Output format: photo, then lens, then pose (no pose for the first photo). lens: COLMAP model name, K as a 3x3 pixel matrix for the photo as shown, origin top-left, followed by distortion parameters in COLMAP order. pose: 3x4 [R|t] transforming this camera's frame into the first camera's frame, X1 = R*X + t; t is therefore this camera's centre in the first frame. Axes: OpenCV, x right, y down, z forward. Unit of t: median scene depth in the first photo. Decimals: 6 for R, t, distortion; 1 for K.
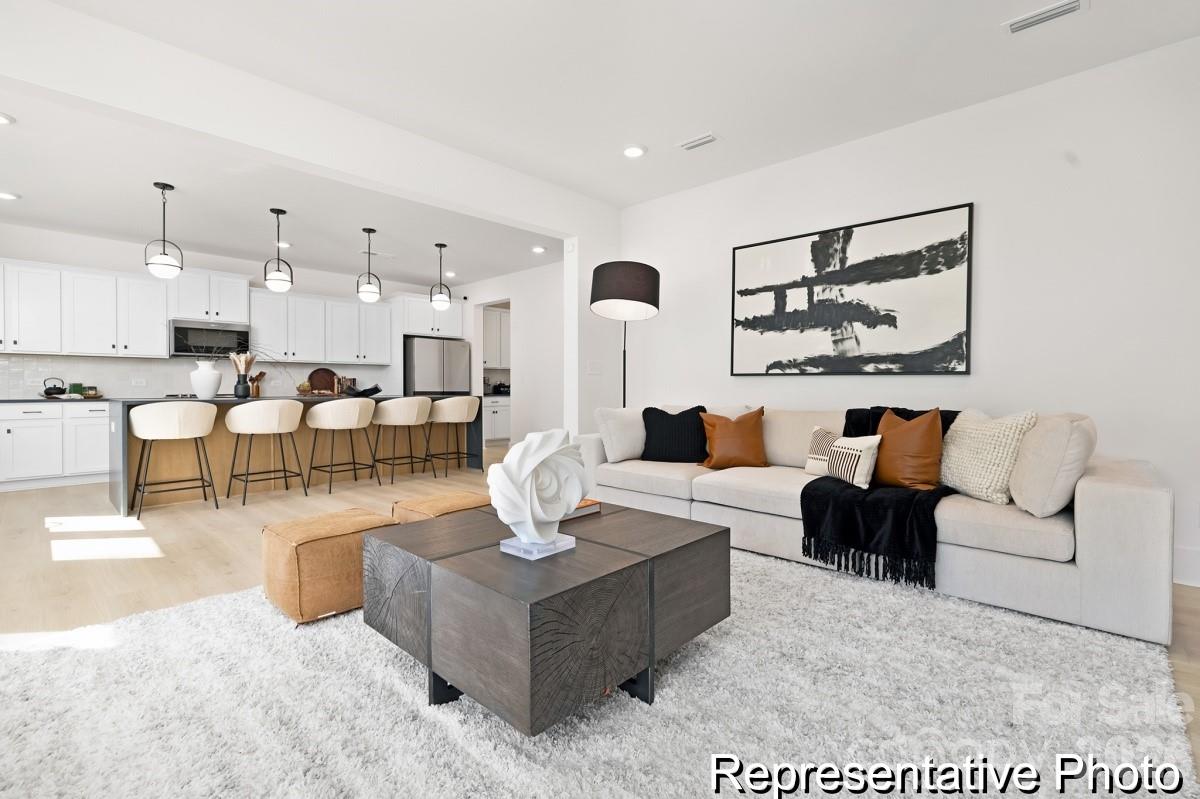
lens RADIAL K [[538.9, 0, 604.3], [0, 538.9, 395.3], [0, 0, 1]] dist [0.002489, 0.000502]
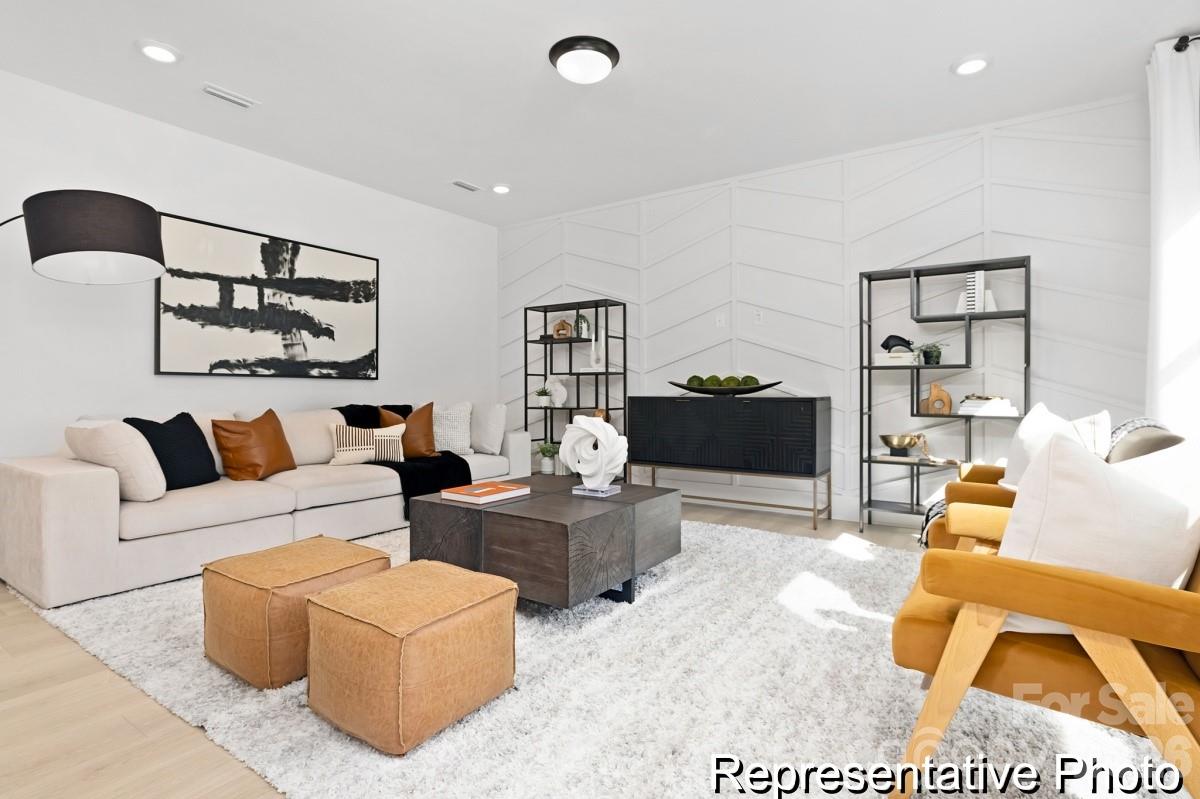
lens RADIAL K [[568.2, 0, 607.3], [0, 568.2, 393.8], [0, 0, 1]] dist [-0.001738, -0.000078]
pose [[-0.147796, -0.008704, 0.988980, -0.769854], [0.015572, 0.999817, 0.011126, -0.007918], [-0.988895, 0.017045, -0.147633, 0.544062]]
